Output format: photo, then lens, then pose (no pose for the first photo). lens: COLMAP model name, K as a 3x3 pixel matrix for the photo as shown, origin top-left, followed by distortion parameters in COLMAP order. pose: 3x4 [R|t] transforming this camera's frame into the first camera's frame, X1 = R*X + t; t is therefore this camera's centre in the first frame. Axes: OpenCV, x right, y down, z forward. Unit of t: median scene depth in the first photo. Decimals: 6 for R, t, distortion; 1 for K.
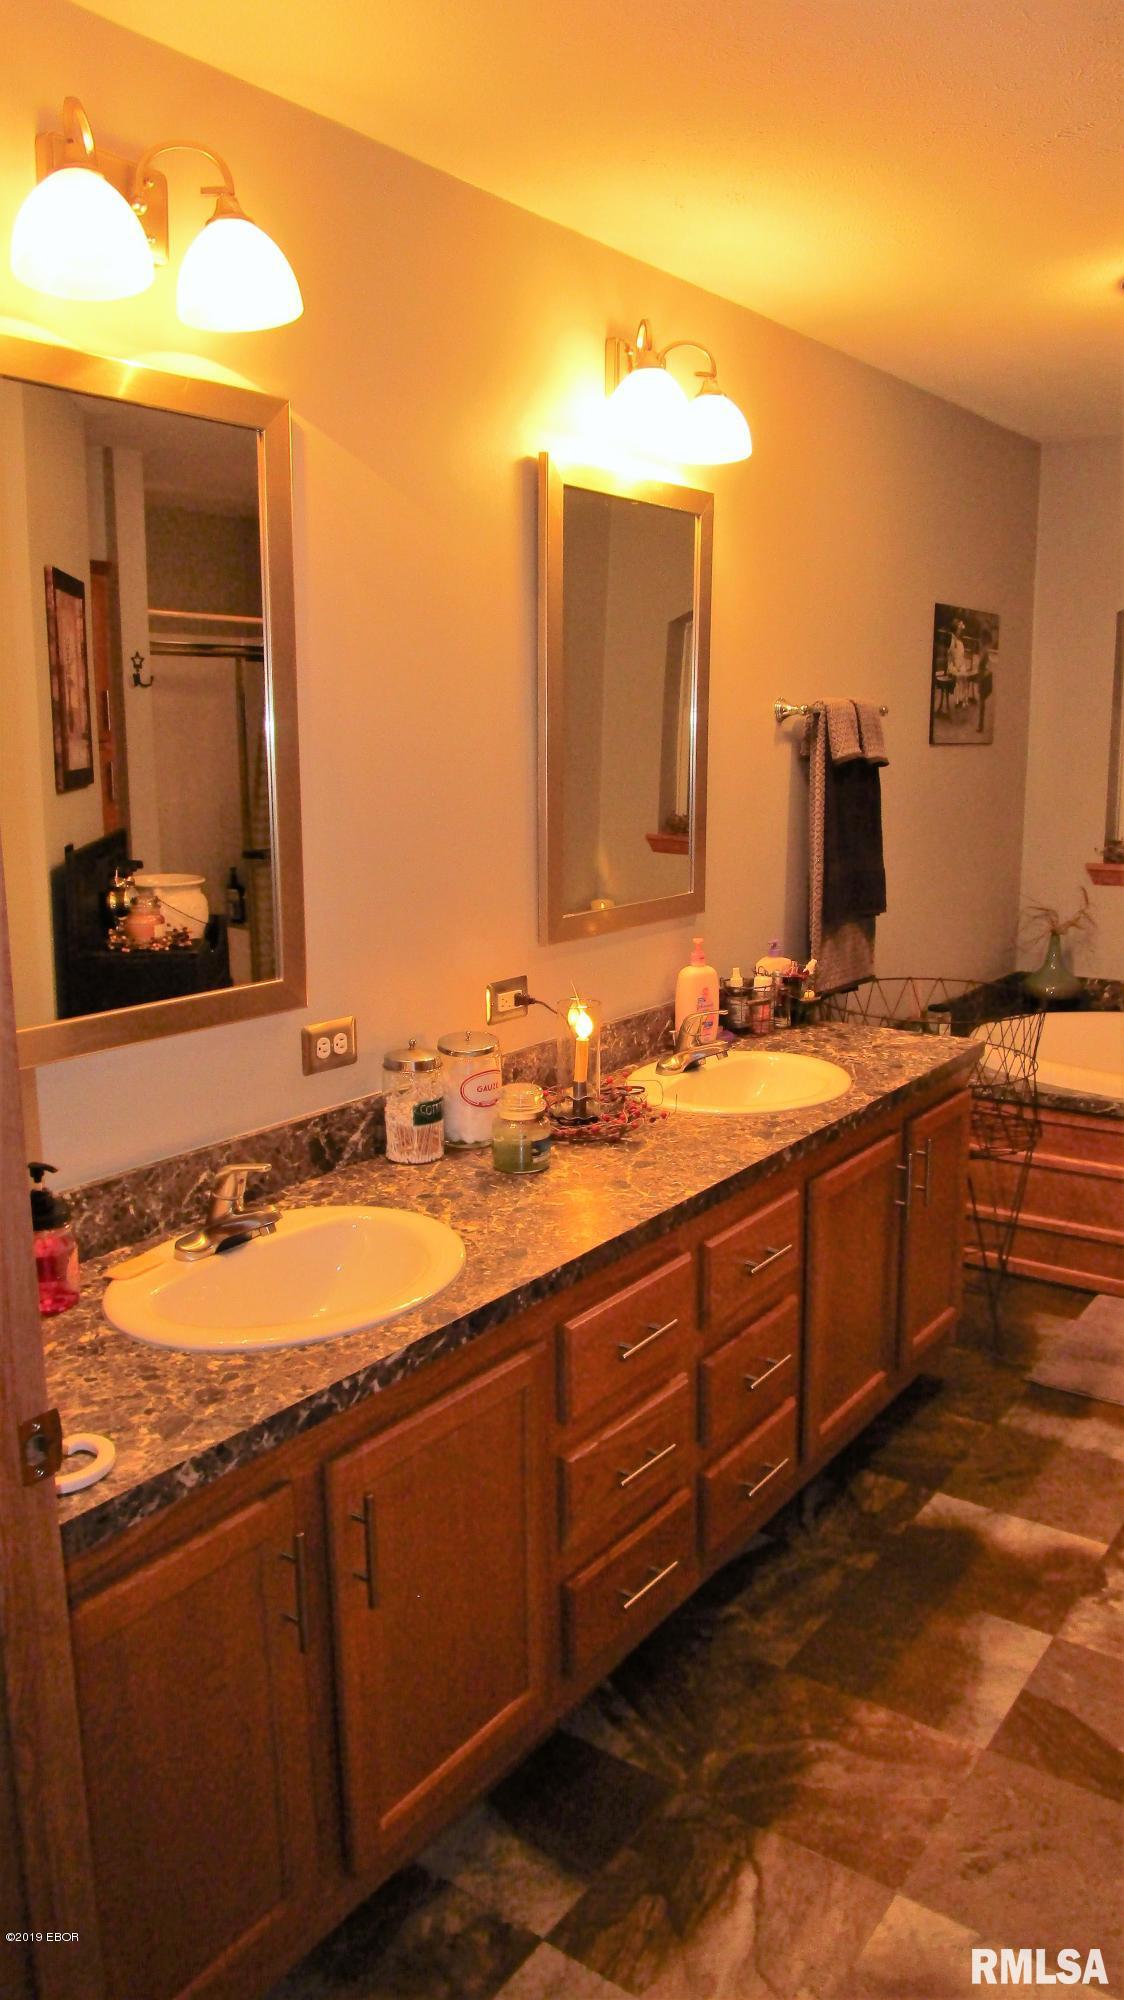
lens RADIAL K [[1448.4, 0, 556.0], [0, 1448.4, 991.8], [0, 0, 1]] dist [-0.014449, 0.003082]
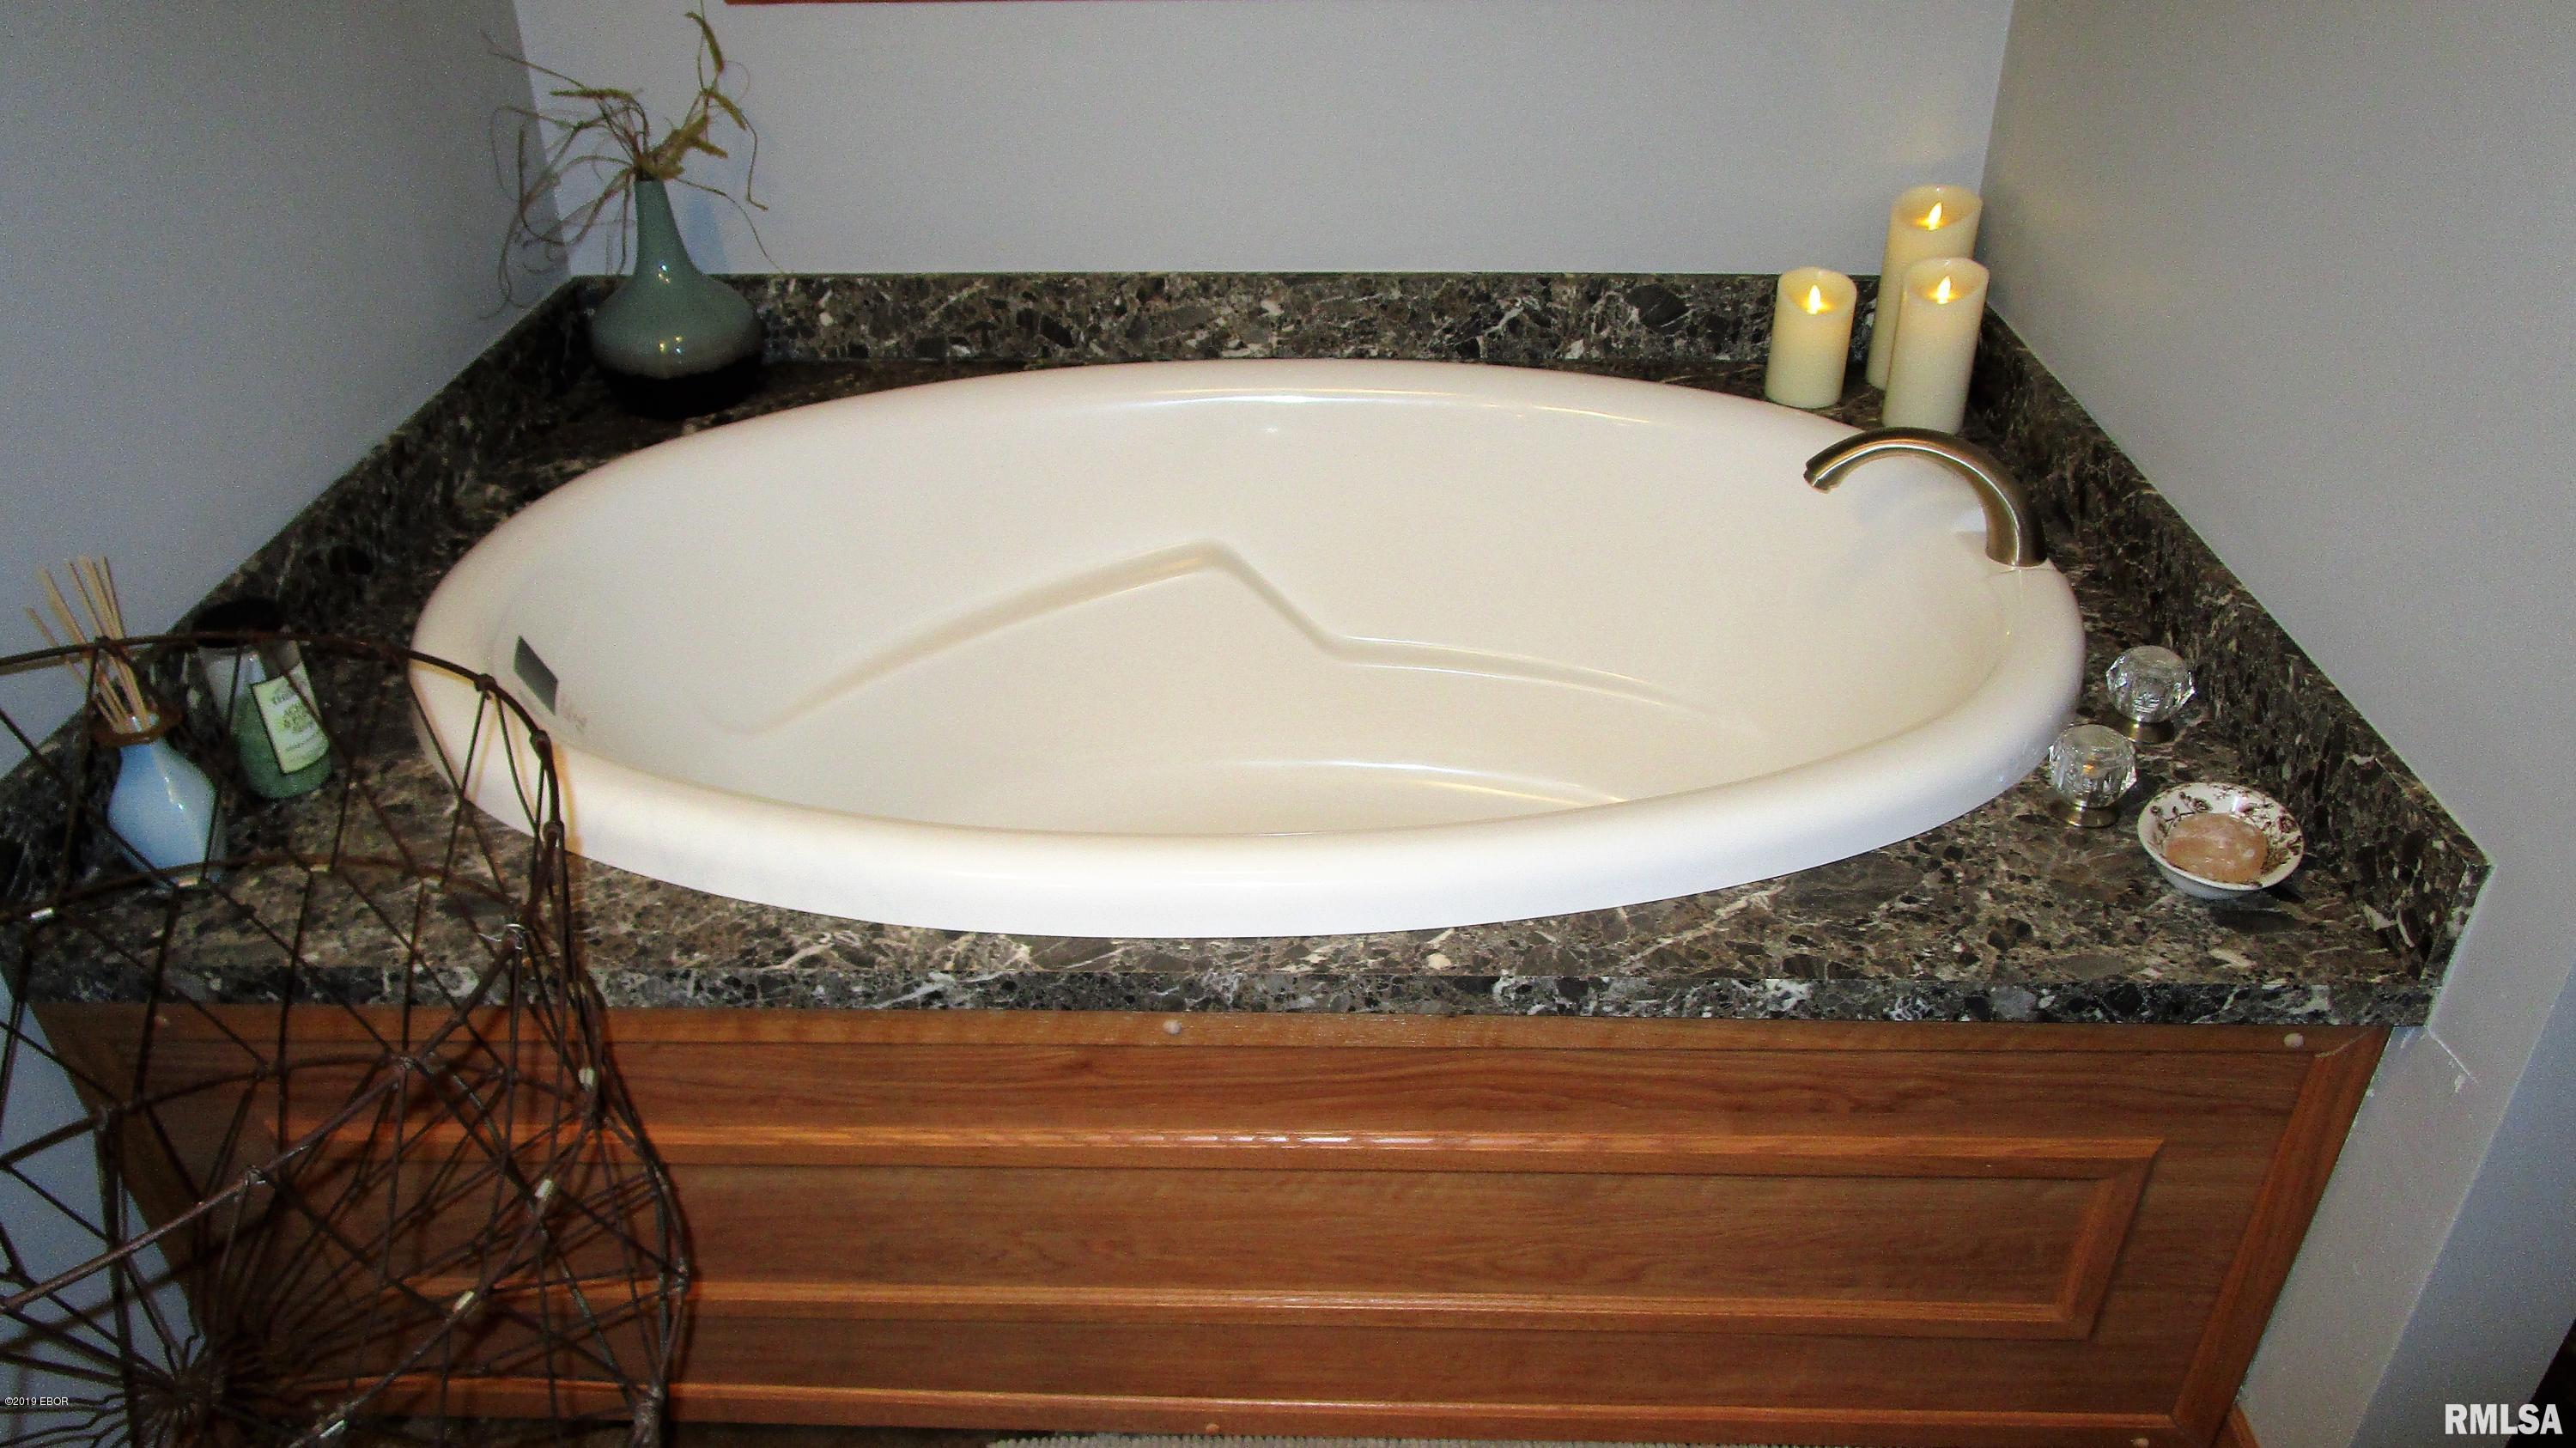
lens RADIAL K [[1865.7, 0, 1288.0], [0, 1865.7, 724.0], [0, 0, 1]] dist [-0.014449, 0.003082]
pose [[0.822872, -0.293278, 0.486692, 0.407091], [0.104463, 0.919991, 0.377762, -0.129627], [-0.558542, -0.260009, 0.787672, 1.005202]]
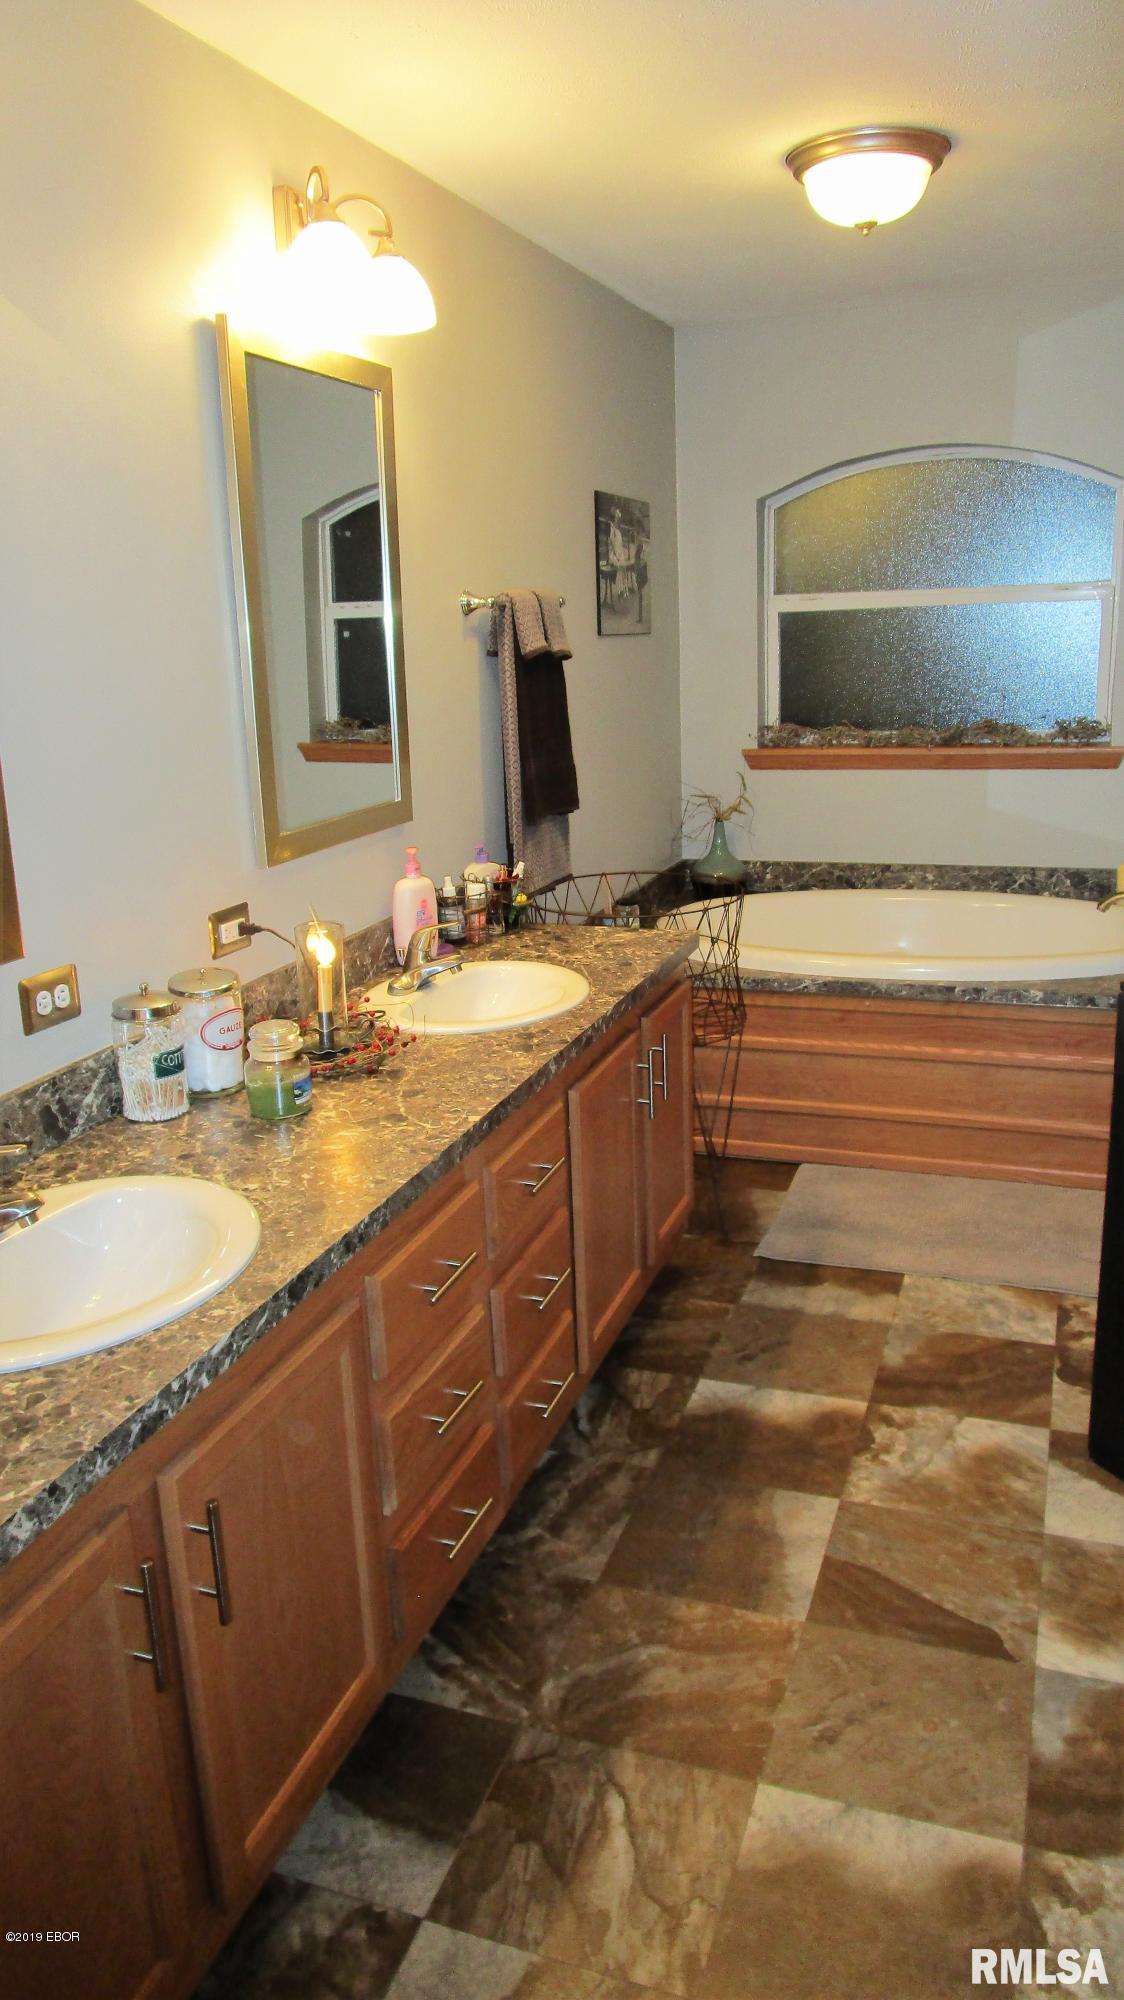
lens RADIAL K [[1448.4, 0, 556.0], [0, 1448.4, 991.8], [0, 0, 1]] dist [-0.014449, 0.003082]
pose [[0.960452, -0.094390, 0.261961, -0.084759], [0.077417, 0.994219, 0.074397, -0.008411], [-0.267469, -0.051174, 0.962207, 0.070699]]
